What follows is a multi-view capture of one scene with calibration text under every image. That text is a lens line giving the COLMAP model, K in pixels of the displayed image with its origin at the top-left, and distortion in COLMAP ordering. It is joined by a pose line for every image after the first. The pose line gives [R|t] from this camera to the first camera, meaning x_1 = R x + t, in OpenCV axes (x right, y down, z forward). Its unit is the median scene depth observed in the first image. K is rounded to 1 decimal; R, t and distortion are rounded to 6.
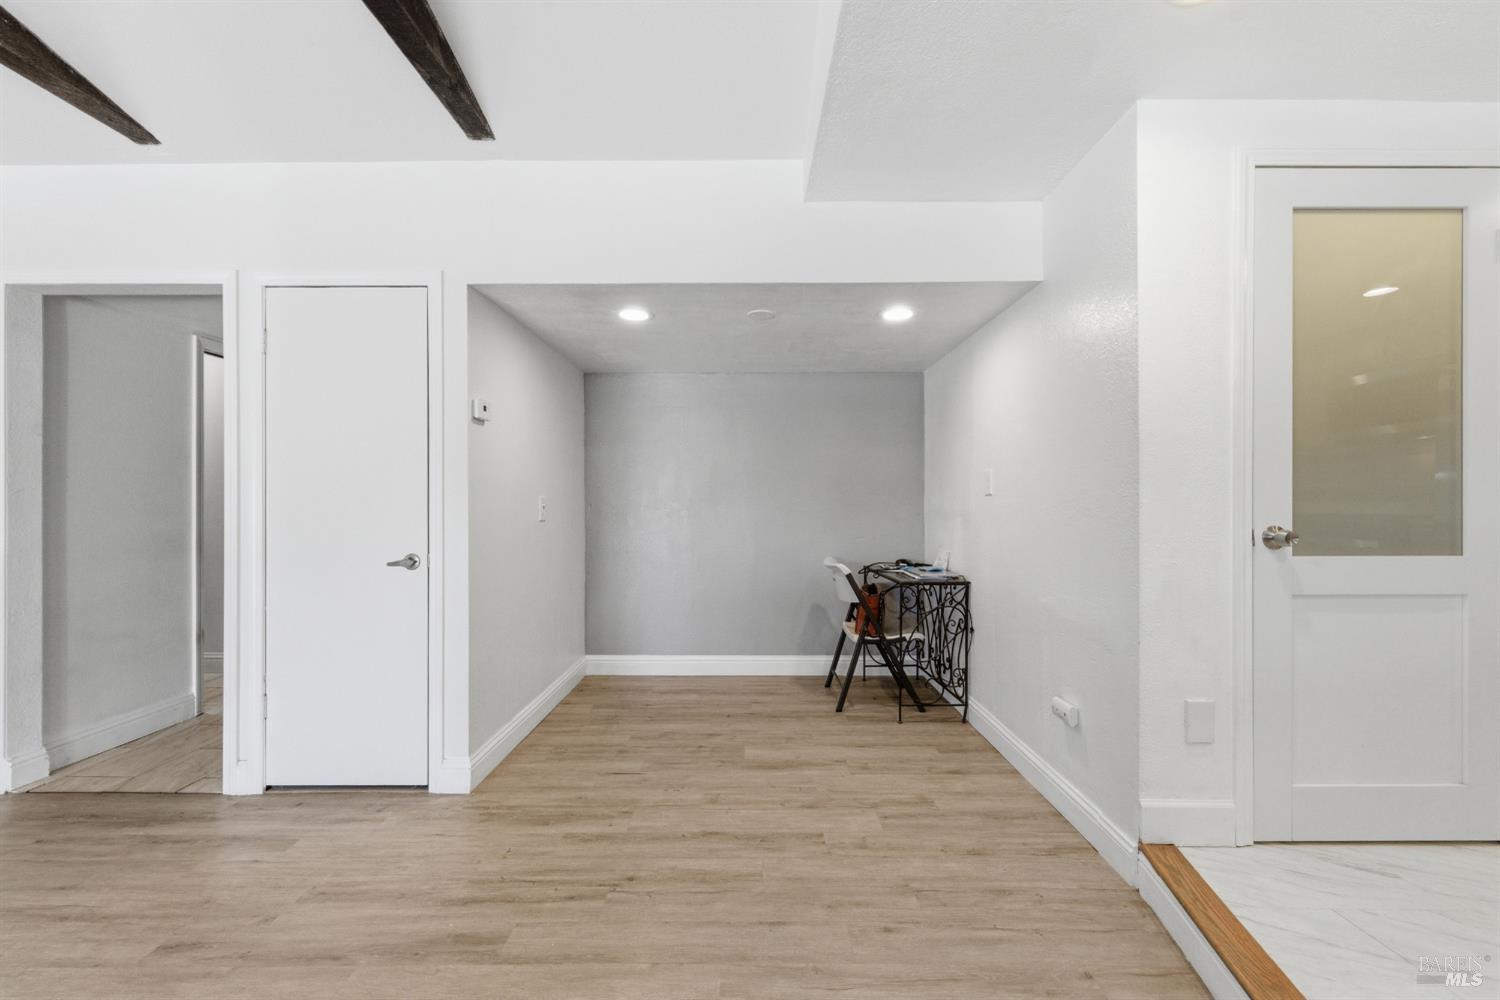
lens RADIAL K [[595.5, 0, 748.2], [0, 595.5, 504.9], [0, 0, 1]] dist [0.003061, -0.000169]
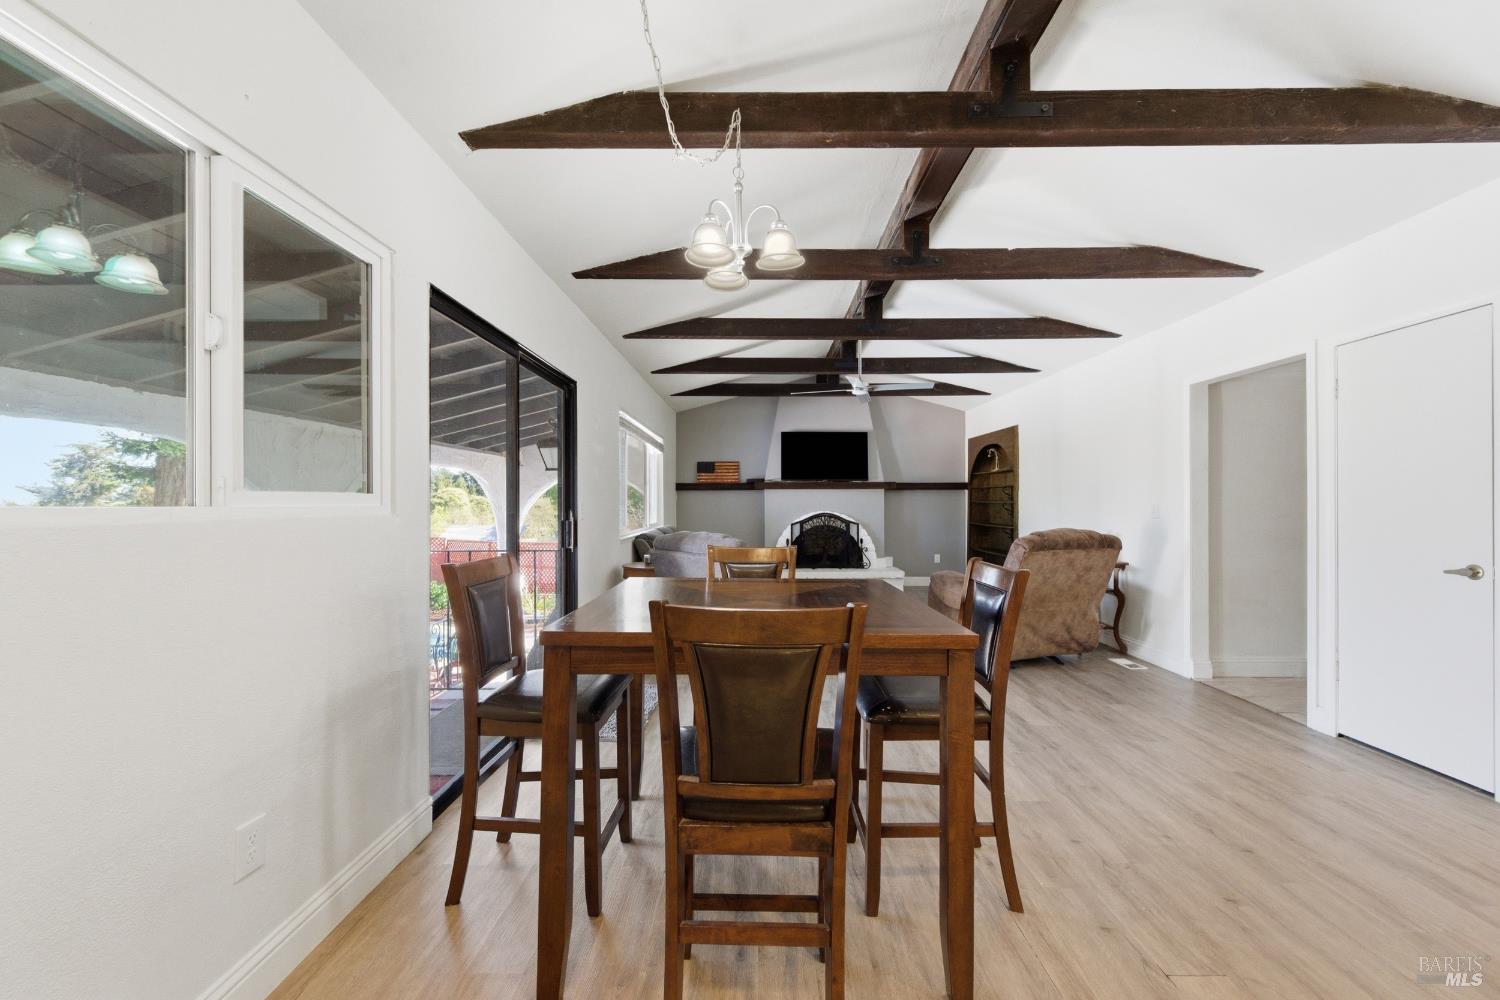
lens RADIAL K [[595.5, 0, 747.1], [0, 595.5, 504.0], [0, 0, 1]] dist [0.003061, -0.000169]
pose [[-0.012319, -0.001371, -0.999923, 0.509289], [0.003792, 0.999992, -0.001418, -0.027923], [0.999917, -0.003809, -0.012314, -0.265895]]
